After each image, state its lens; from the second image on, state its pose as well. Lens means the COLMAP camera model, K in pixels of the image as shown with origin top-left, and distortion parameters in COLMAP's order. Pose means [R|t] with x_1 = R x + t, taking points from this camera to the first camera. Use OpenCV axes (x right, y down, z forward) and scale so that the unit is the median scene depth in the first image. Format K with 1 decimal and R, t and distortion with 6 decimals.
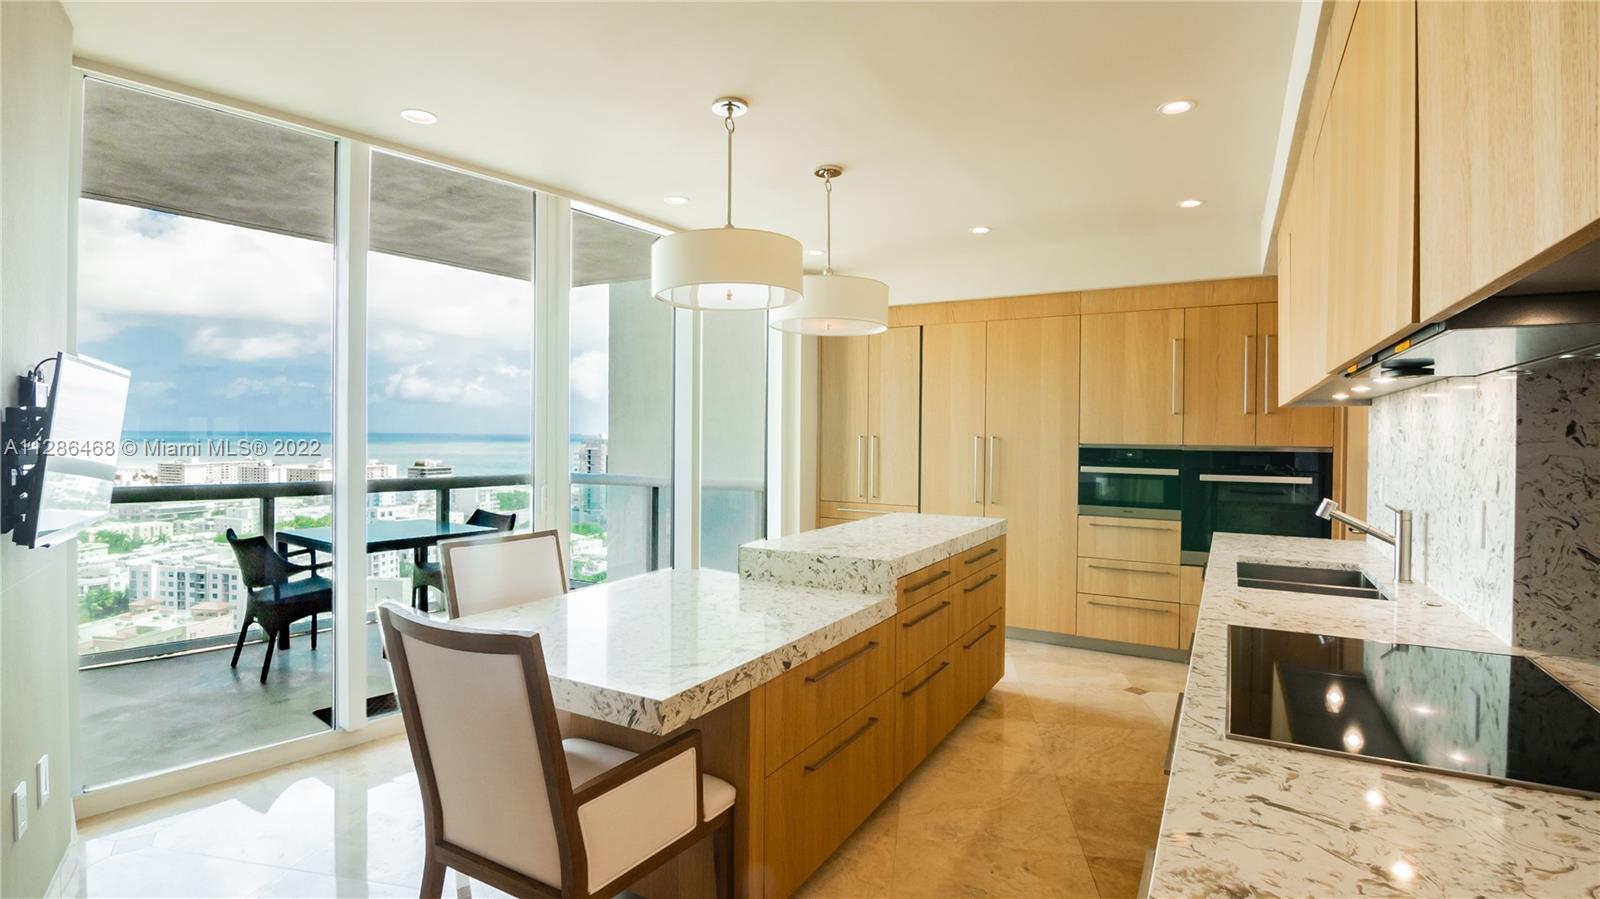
lens RADIAL K [[768.4, 0, 783.5], [0, 768.4, 445.8], [0, 0, 1]] dist [-0.016460, -0.005879]
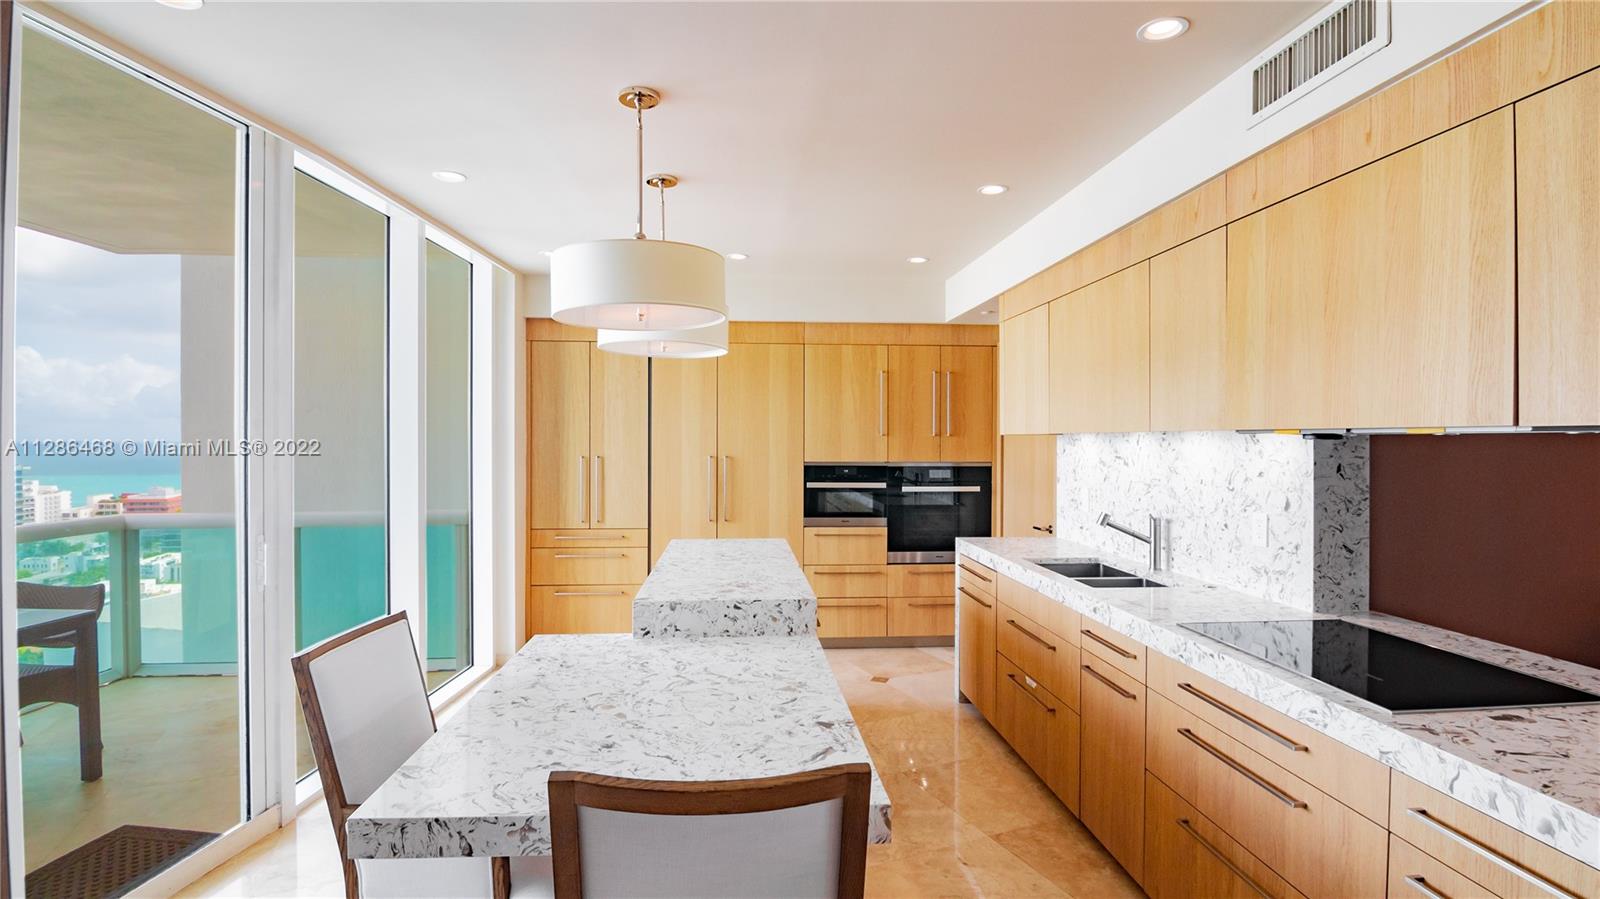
lens RADIAL K [[768.4, 0, 791.7], [0, 768.4, 448.8], [0, 0, 1]] dist [-0.016460, -0.005879]
pose [[0.820837, -0.014356, 0.570983, -0.343682], [0.013093, 0.999894, 0.006318, -0.038729], [-0.571013, 0.002290, 0.820938, 0.153807]]
